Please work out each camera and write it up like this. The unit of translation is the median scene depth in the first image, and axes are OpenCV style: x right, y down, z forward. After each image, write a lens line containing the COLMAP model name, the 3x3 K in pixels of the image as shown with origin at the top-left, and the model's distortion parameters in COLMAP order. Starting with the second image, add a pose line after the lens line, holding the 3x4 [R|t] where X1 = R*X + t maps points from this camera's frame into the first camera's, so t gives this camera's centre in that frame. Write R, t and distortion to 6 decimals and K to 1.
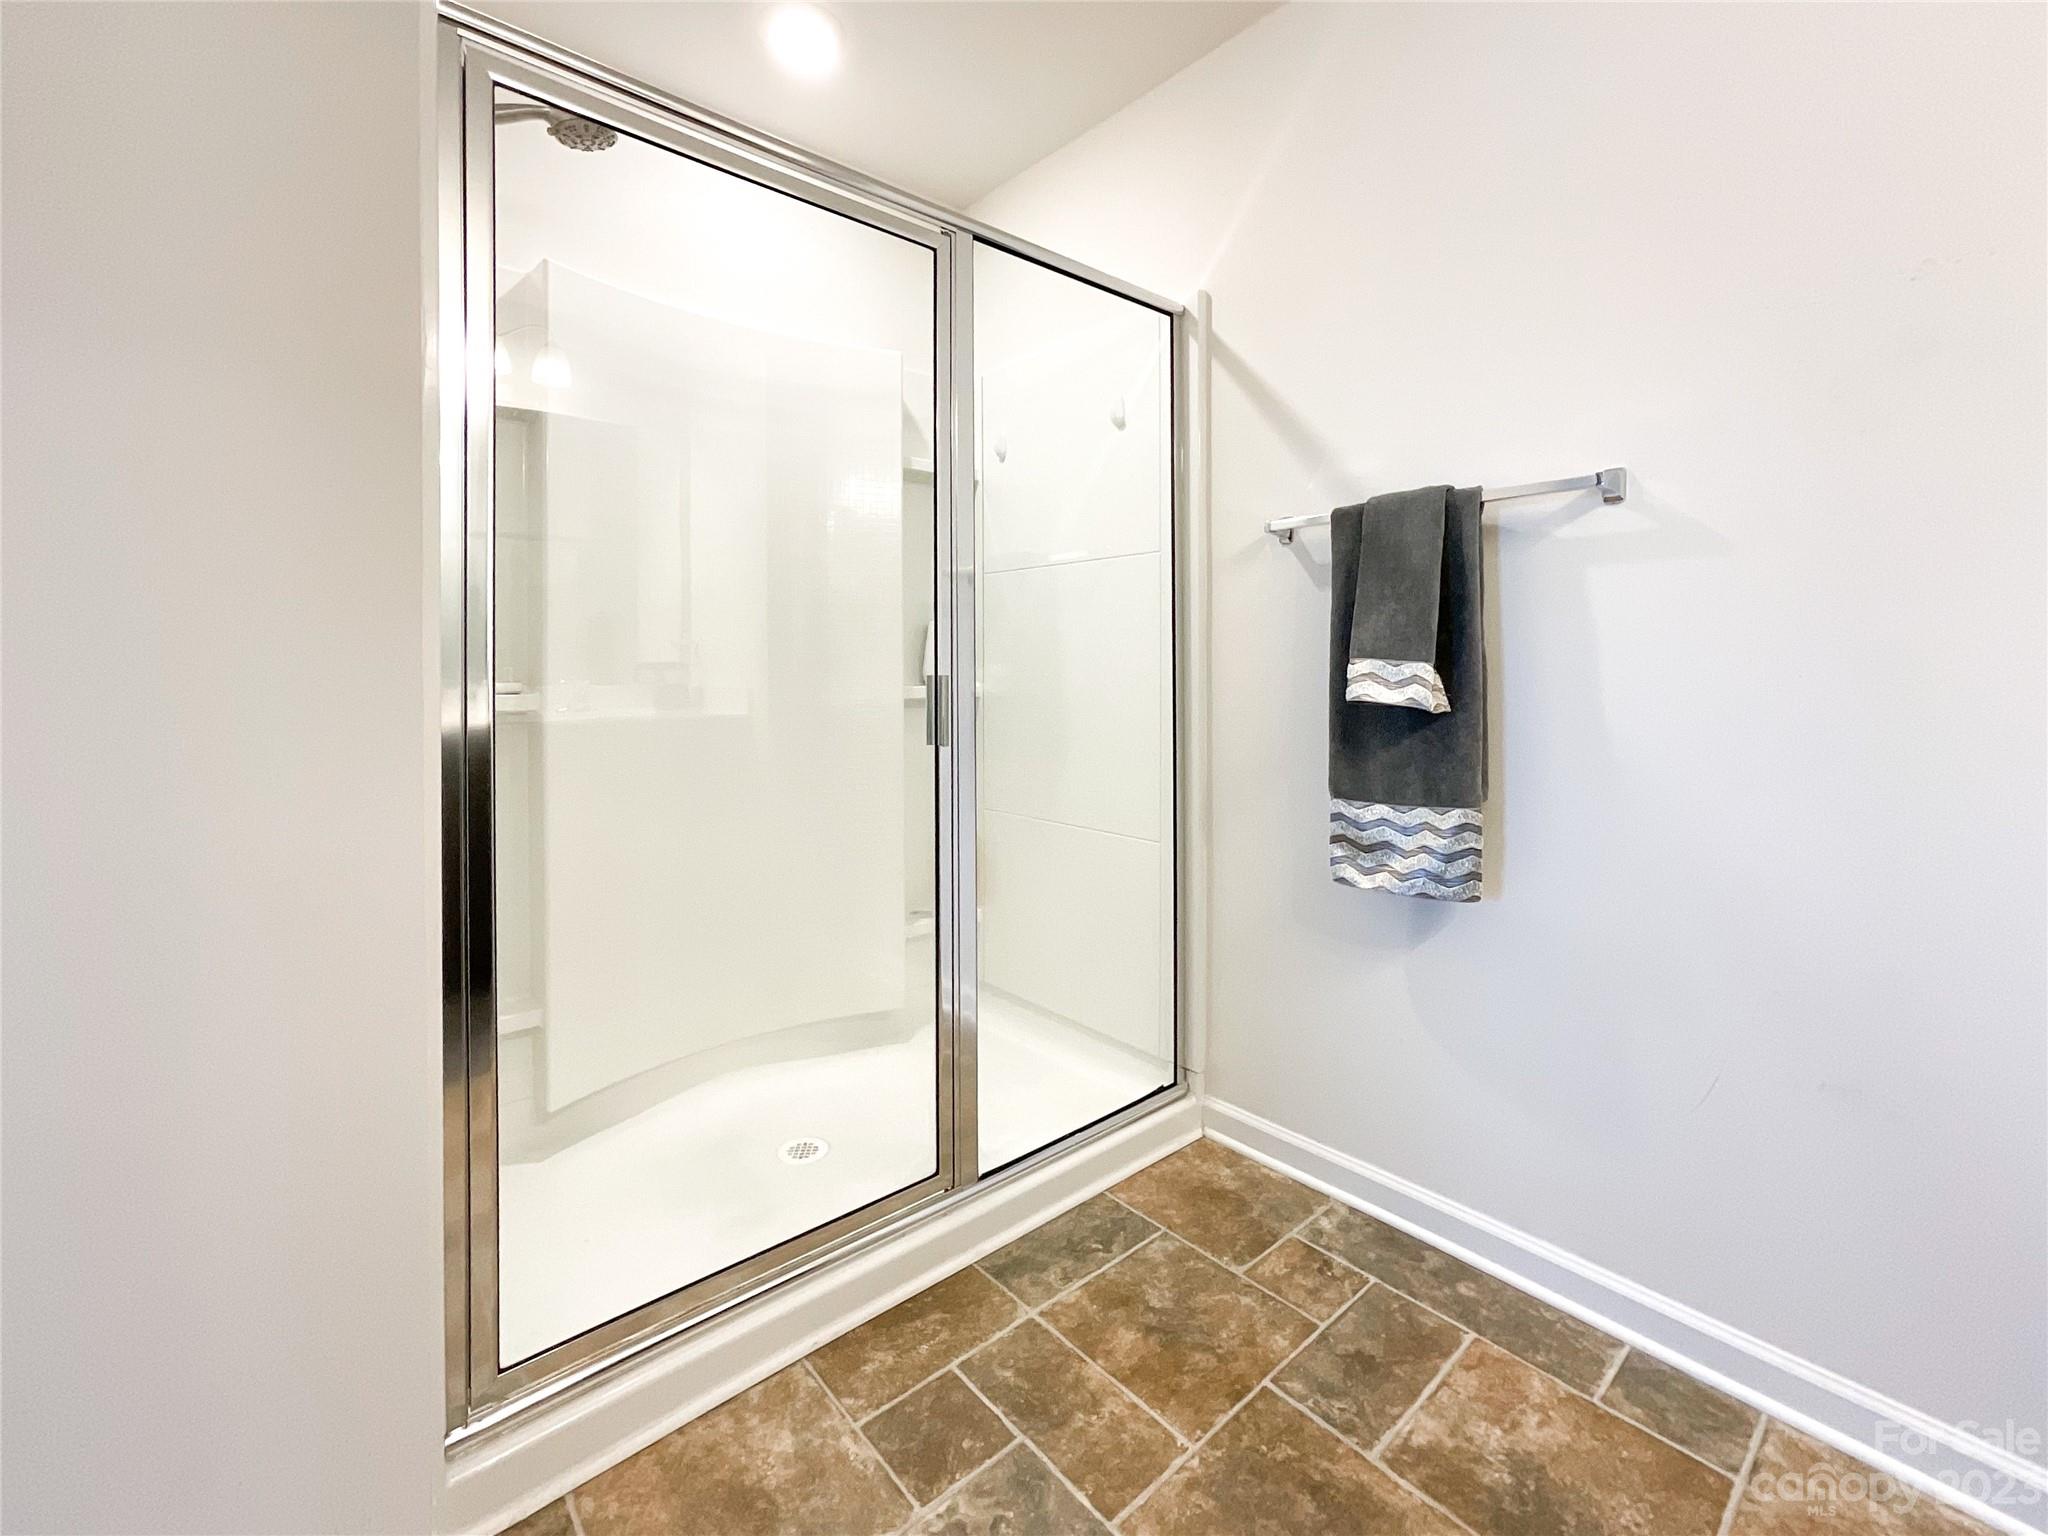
lens RADIAL K [[878.2, 0, 1027.0], [0, 878.2, 683.9], [0, 0, 1]] dist [-0.002245, 0.000551]
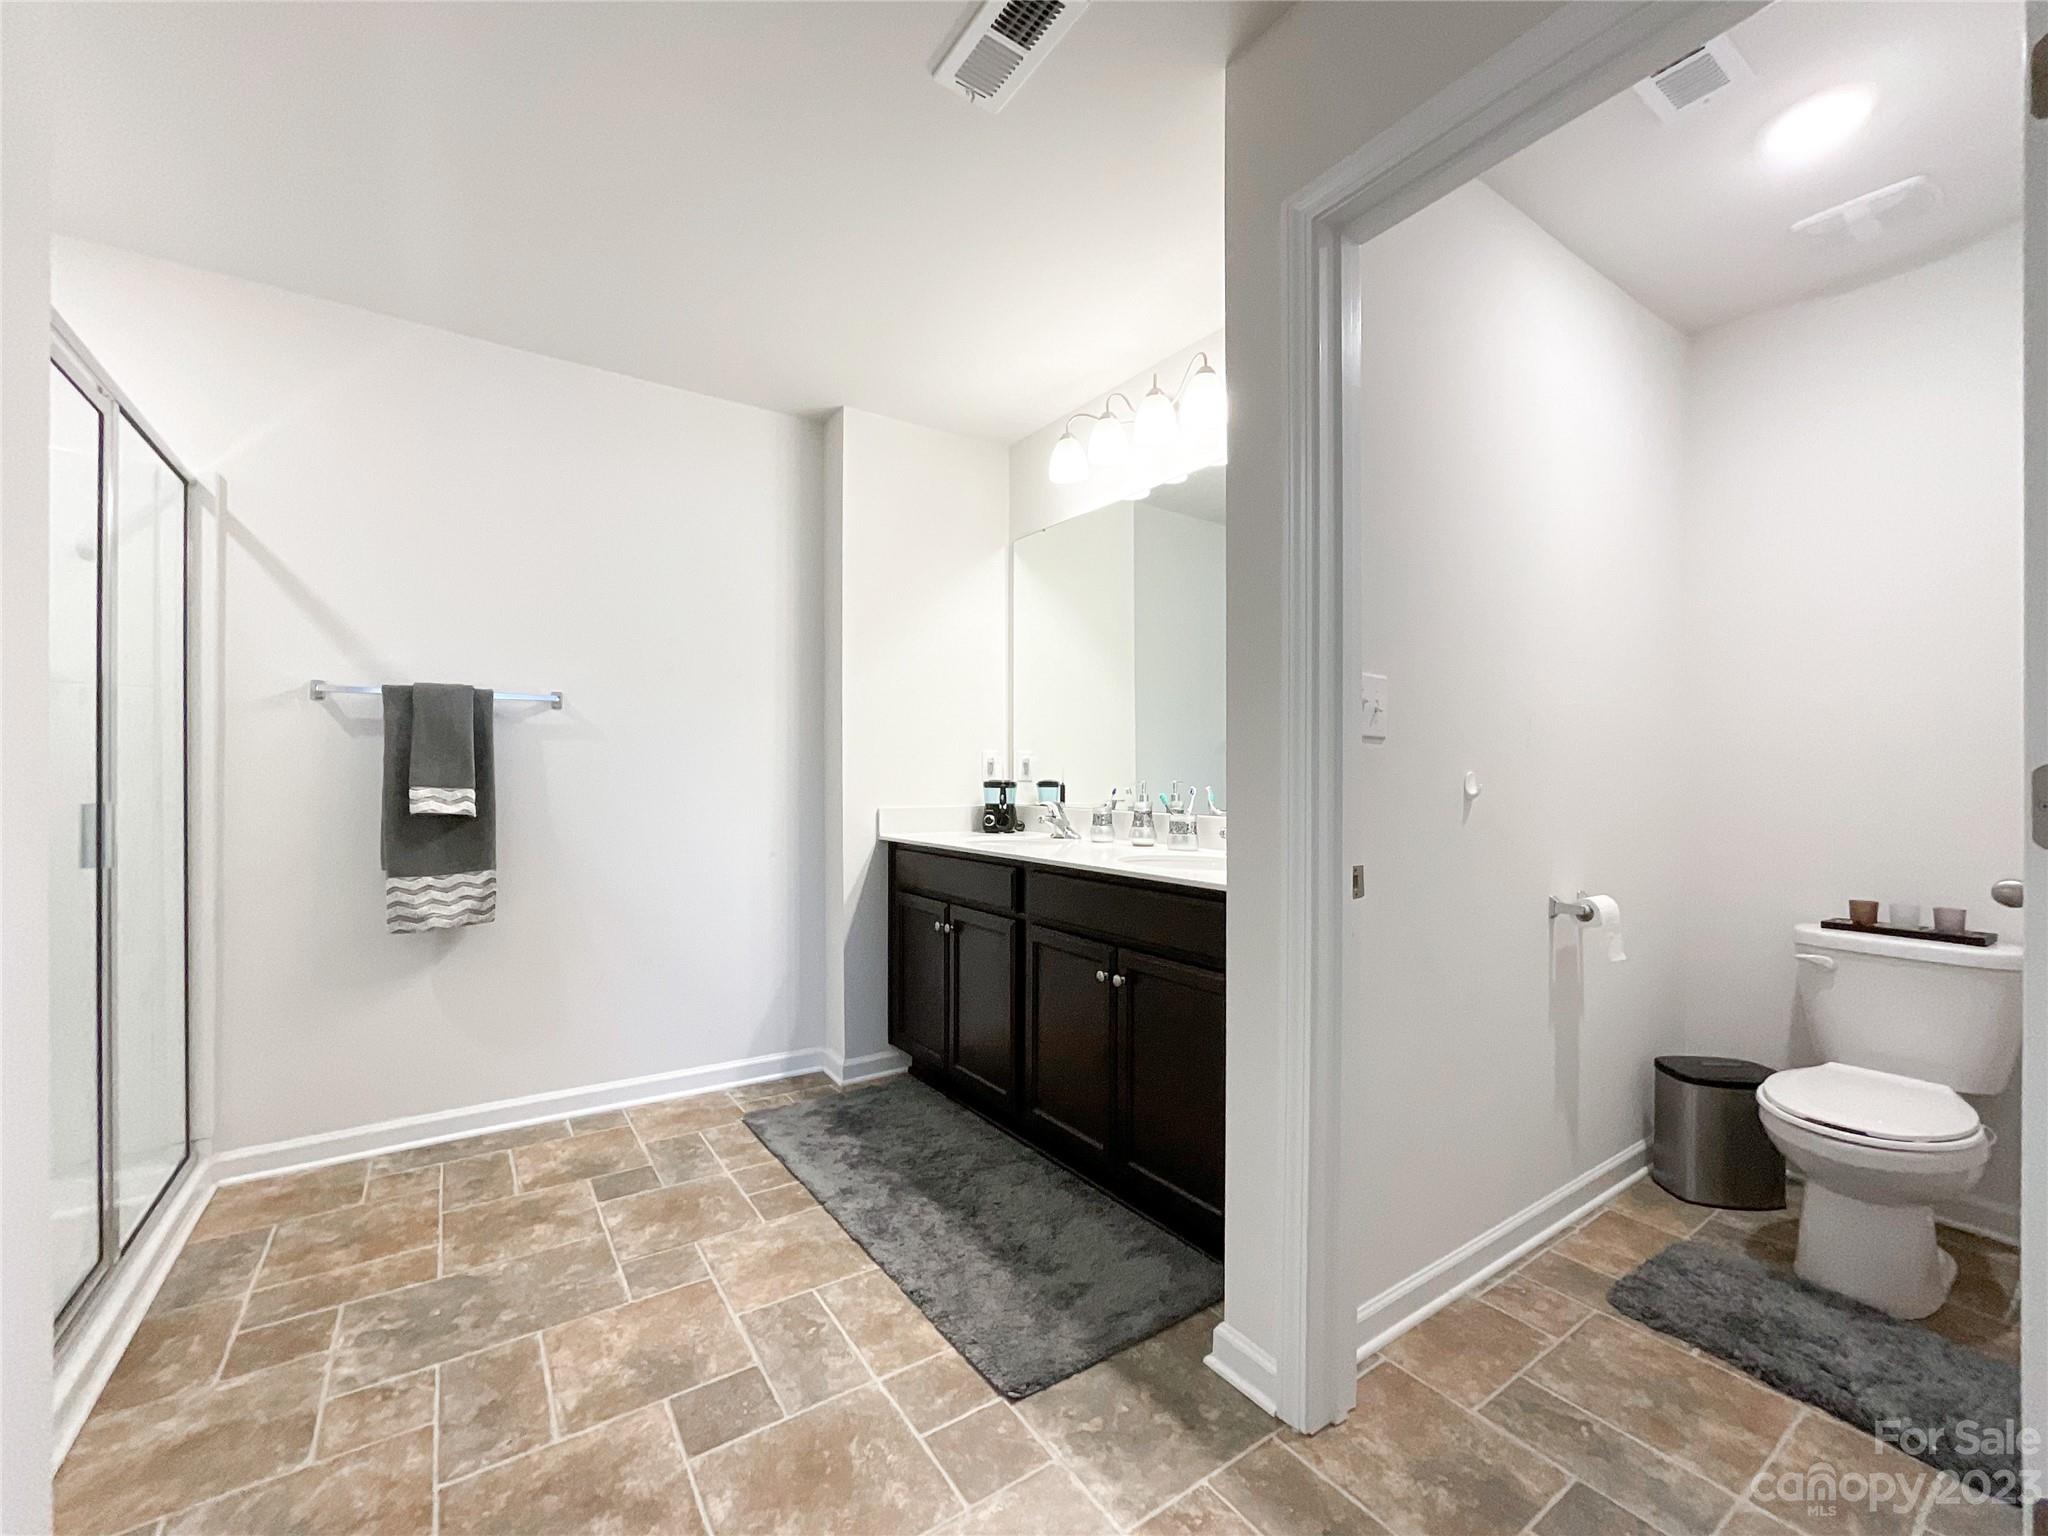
lens RADIAL K [[851.6, 0, 1024.0], [0, 851.6, 768.0], [0, 0, 1]] dist [-0.017974, 0.000125]
pose [[0.118256, 0.016971, 0.992838, -1.061696], [0.009705, 0.999786, -0.018245, -0.023678], [-0.992936, 0.011793, 0.118066, -0.283429]]
